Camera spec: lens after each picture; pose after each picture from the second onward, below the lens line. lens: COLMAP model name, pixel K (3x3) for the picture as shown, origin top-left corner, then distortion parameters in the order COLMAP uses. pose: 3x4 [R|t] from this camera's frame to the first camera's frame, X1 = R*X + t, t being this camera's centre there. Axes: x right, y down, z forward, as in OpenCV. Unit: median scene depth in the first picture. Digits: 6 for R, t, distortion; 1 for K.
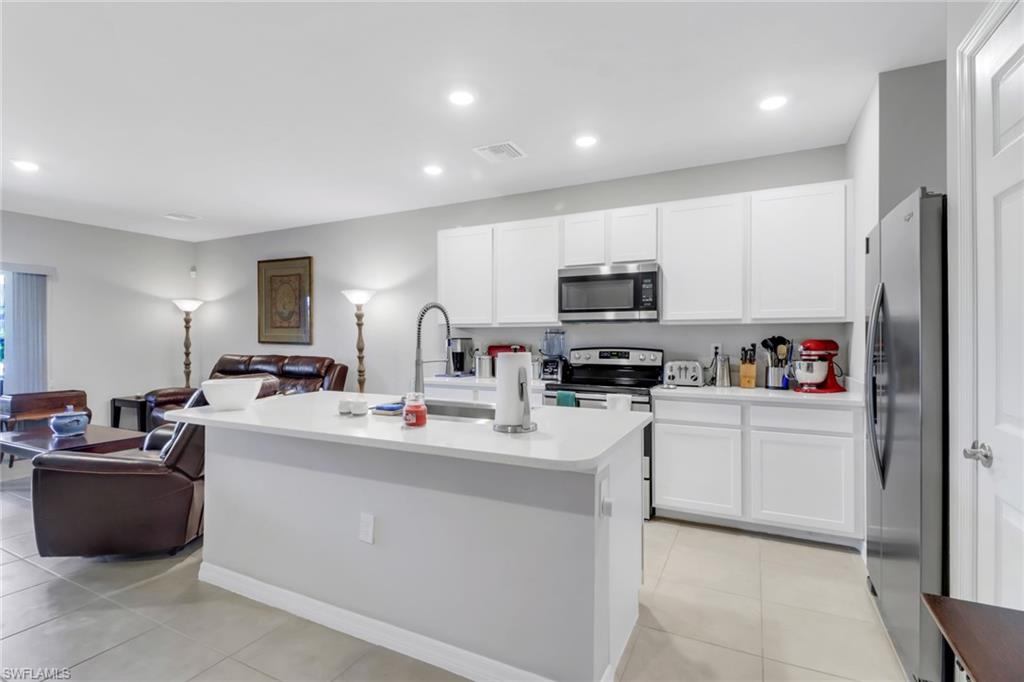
lens RADIAL K [[465.0, 0, 514.8], [0, 465.0, 337.5], [0, 0, 1]] dist [0.028718, -0.000206]
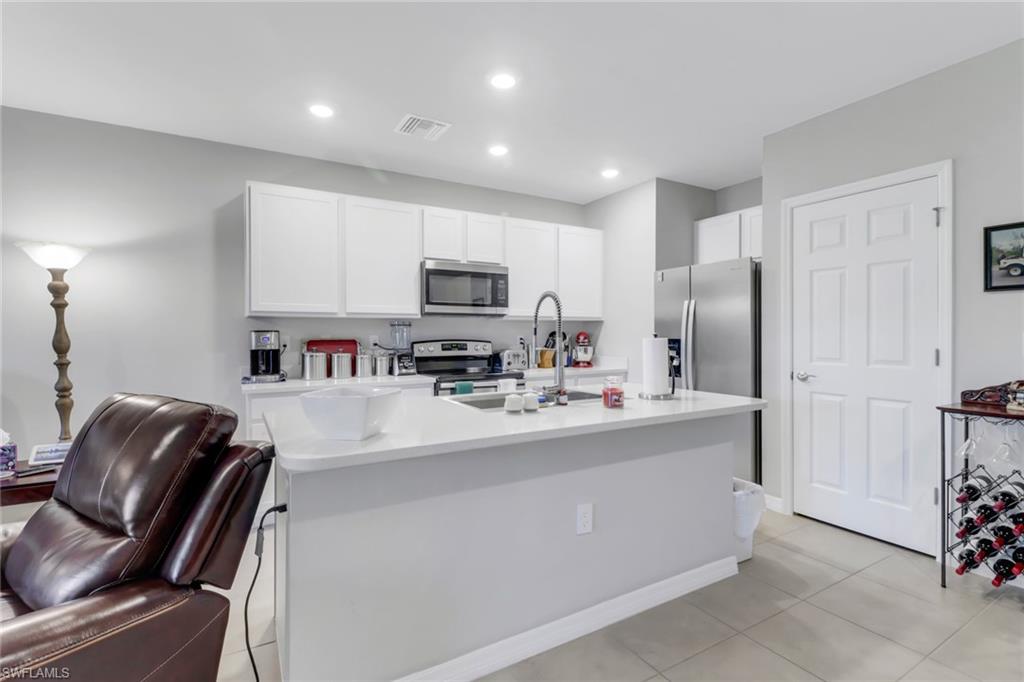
lens RADIAL K [[479.0, 0, 513.8], [0, 479.0, 334.6], [0, 0, 1]] dist [0.002036, -0.000196]
pose [[0.558032, -0.004689, 0.829806, -0.619001], [-0.001644, 0.999976, 0.006756, 0.002433], [-0.829818, -0.005134, 0.558011, 0.274840]]
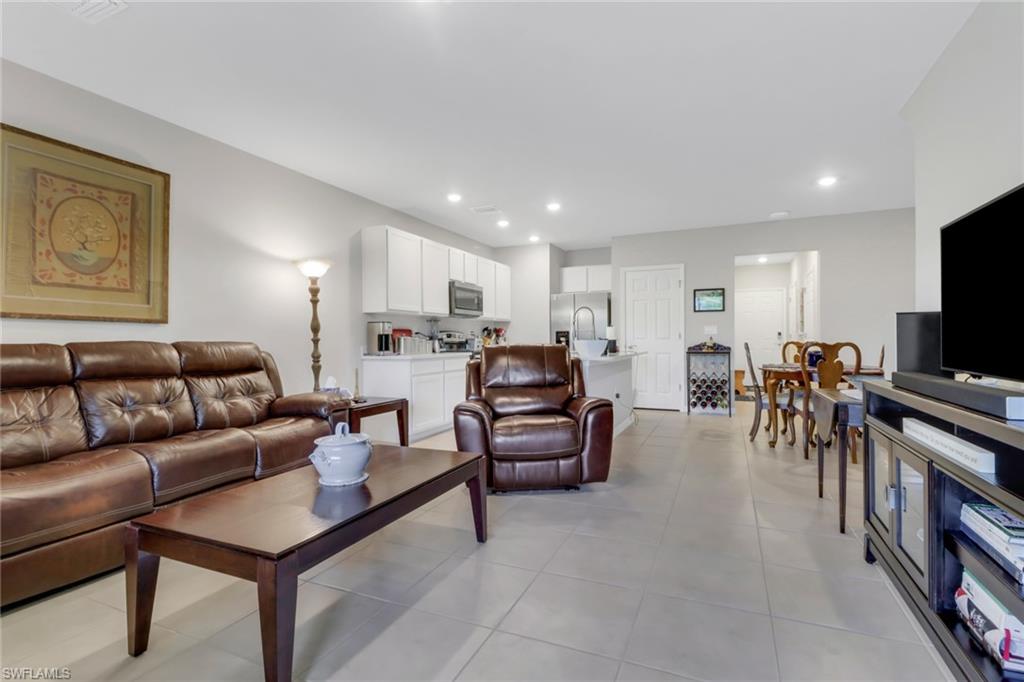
lens RADIAL K [[465.0, 0, 514.8], [0, 465.0, 337.5], [0, 0, 1]] dist [0.028718, -0.000206]
pose [[-0.019296, 0.000471, 0.999814, -1.452641], [-0.002587, 0.999997, -0.000521, 0.045148], [-0.999810, -0.002596, -0.019295, 0.797734]]
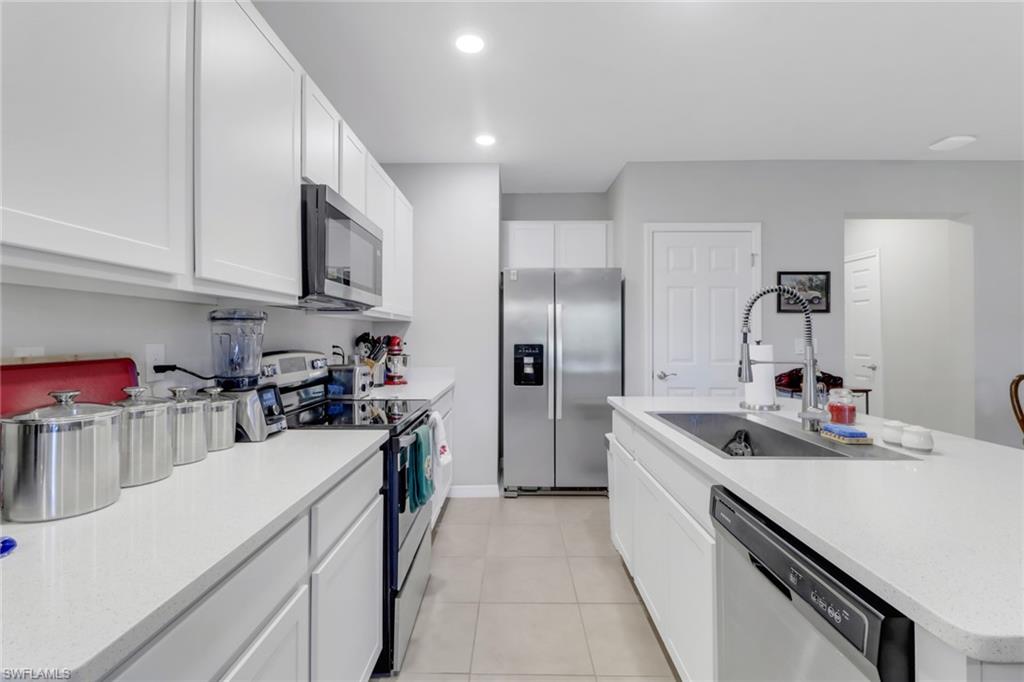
lens RADIAL K [[465.0, 0, 514.8], [0, 465.0, 337.5], [0, 0, 1]] dist [0.028718, -0.000206]
pose [[-0.431983, -0.006032, 0.901861, -0.395851], [-0.008895, 0.999957, 0.002428, 0.002748], [-0.901838, -0.006973, -0.432018, 0.994826]]
